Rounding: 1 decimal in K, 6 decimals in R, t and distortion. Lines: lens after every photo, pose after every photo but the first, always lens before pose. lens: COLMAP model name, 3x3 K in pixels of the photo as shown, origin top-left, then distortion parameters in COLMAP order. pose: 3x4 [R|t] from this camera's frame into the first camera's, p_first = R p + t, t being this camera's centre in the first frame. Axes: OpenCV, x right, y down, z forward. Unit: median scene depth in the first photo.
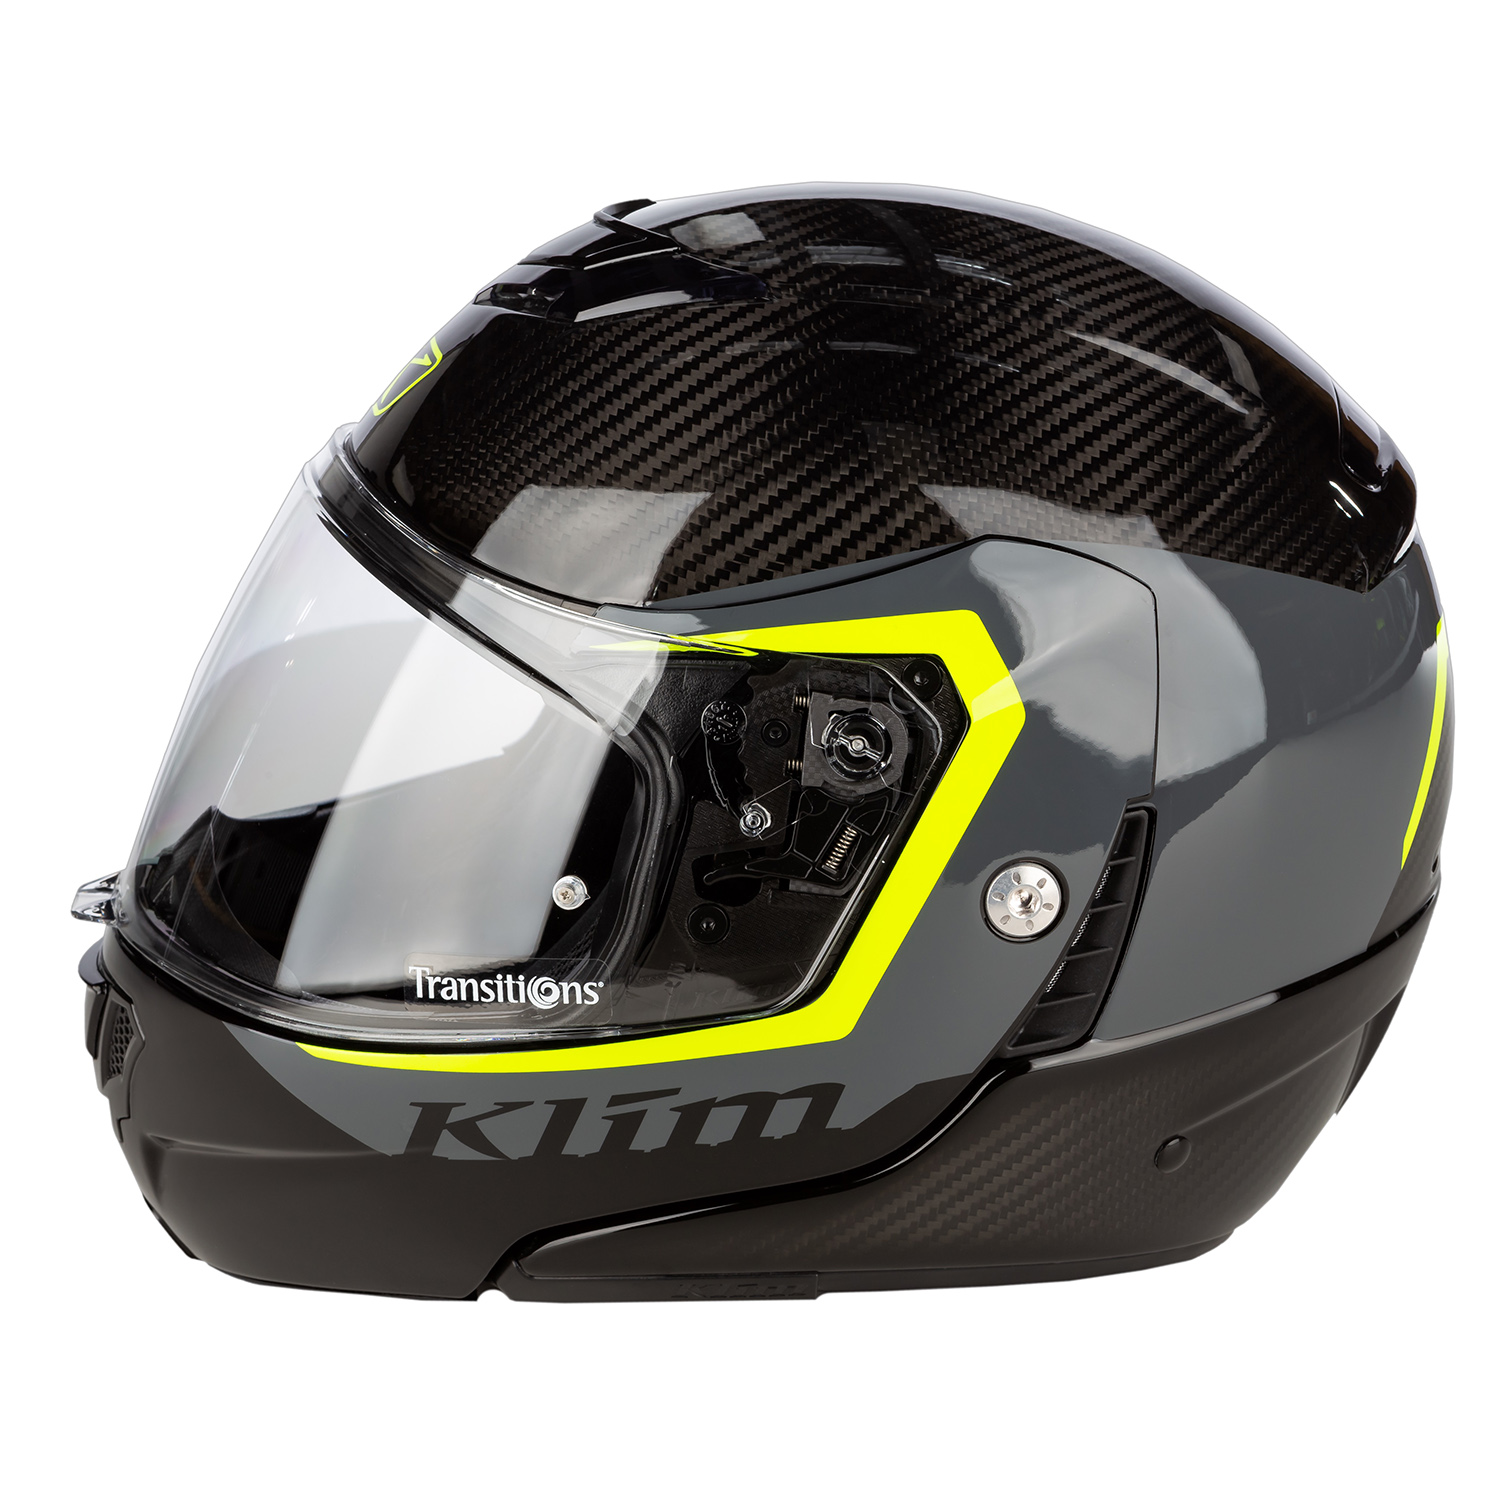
lens RADIAL K [[4279.1, 0, 750.0], [0, 4279.1, 750.0], [0, 0, 1]] dist [0.067213, -0.609581]
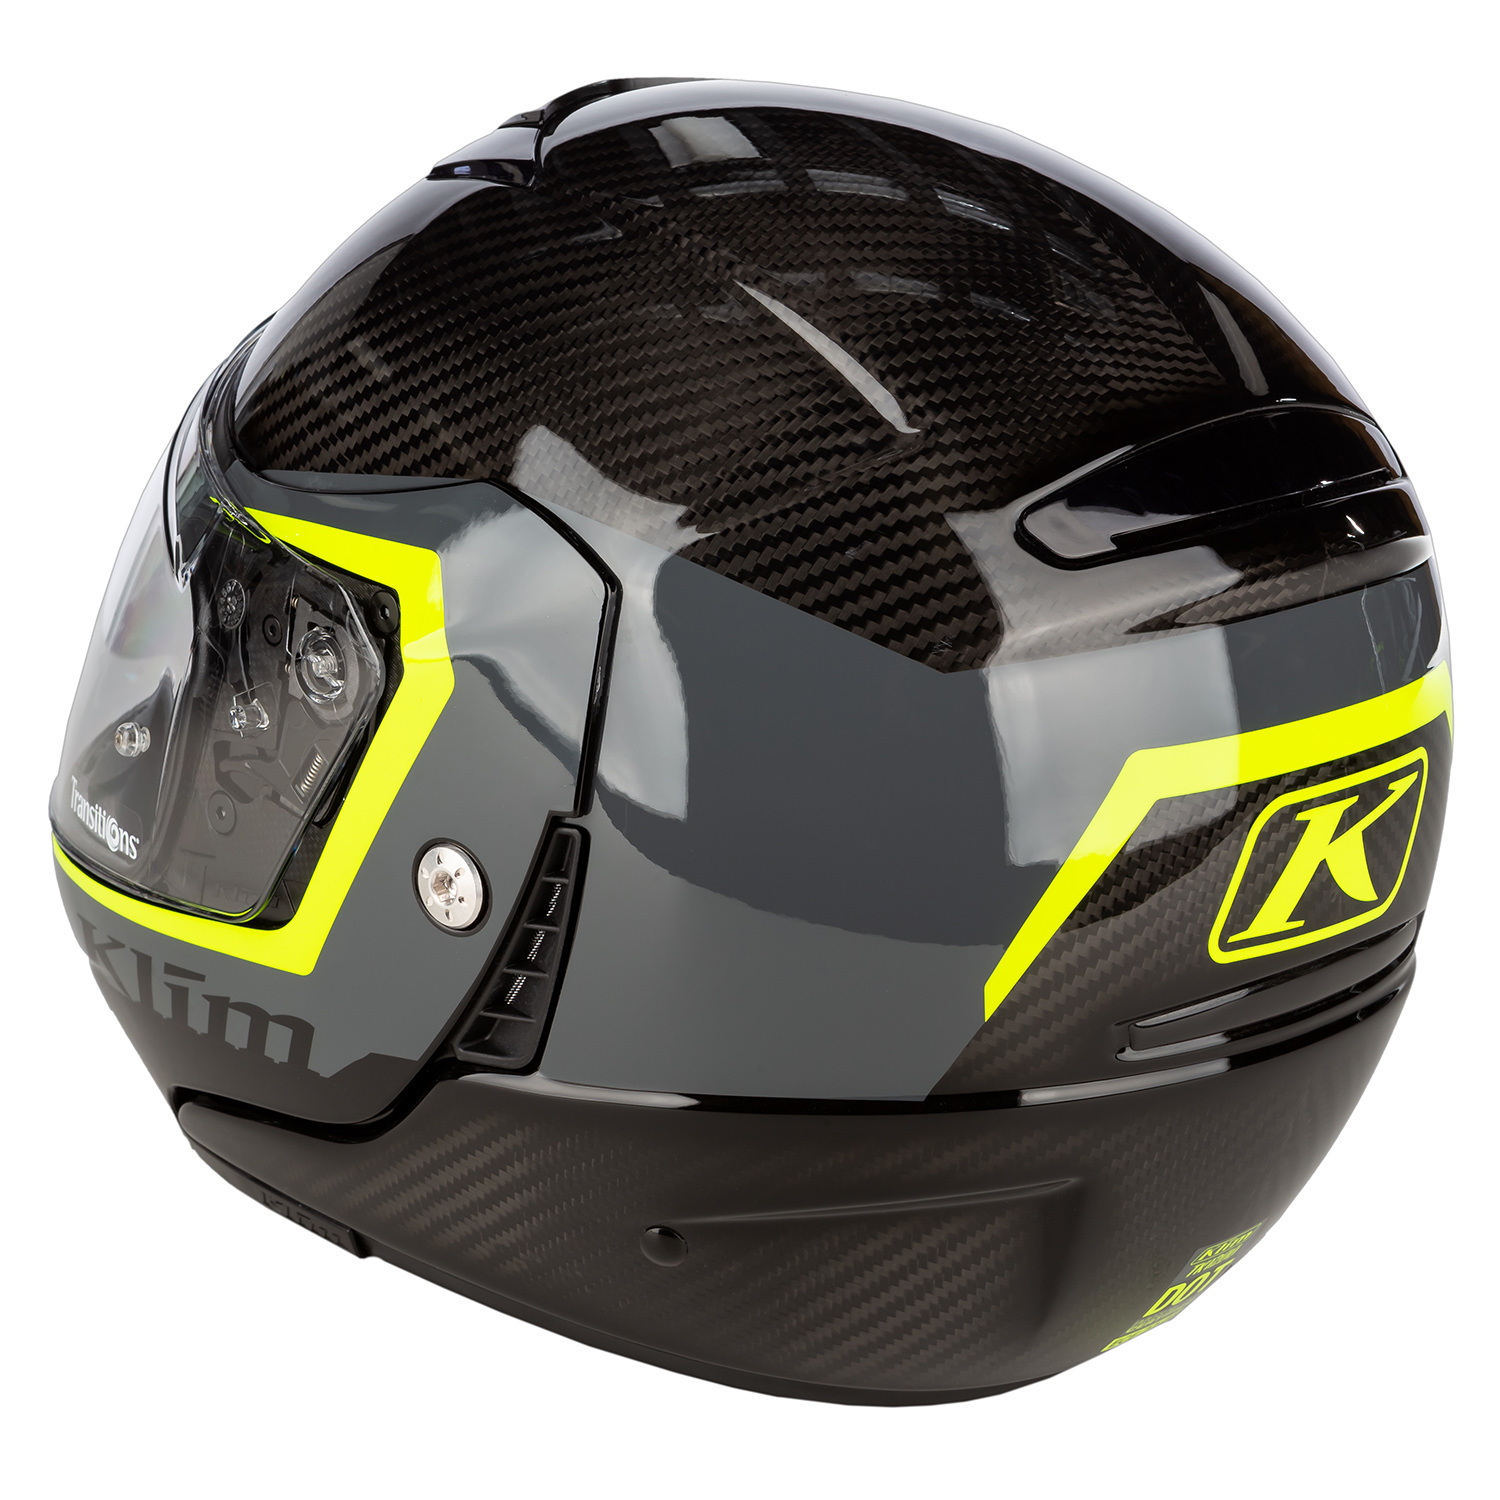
lens RADIAL K [[4279.1, 0, 750.0], [0, 4279.1, 750.0], [0, 0, 1]] dist [0.067213, -0.609581]
pose [[0.688213, 0.271101, -0.672954, 0.695666], [-0.249666, 0.959406, 0.131171, -0.124343], [0.681197, 0.077740, 0.727960, 0.390279]]
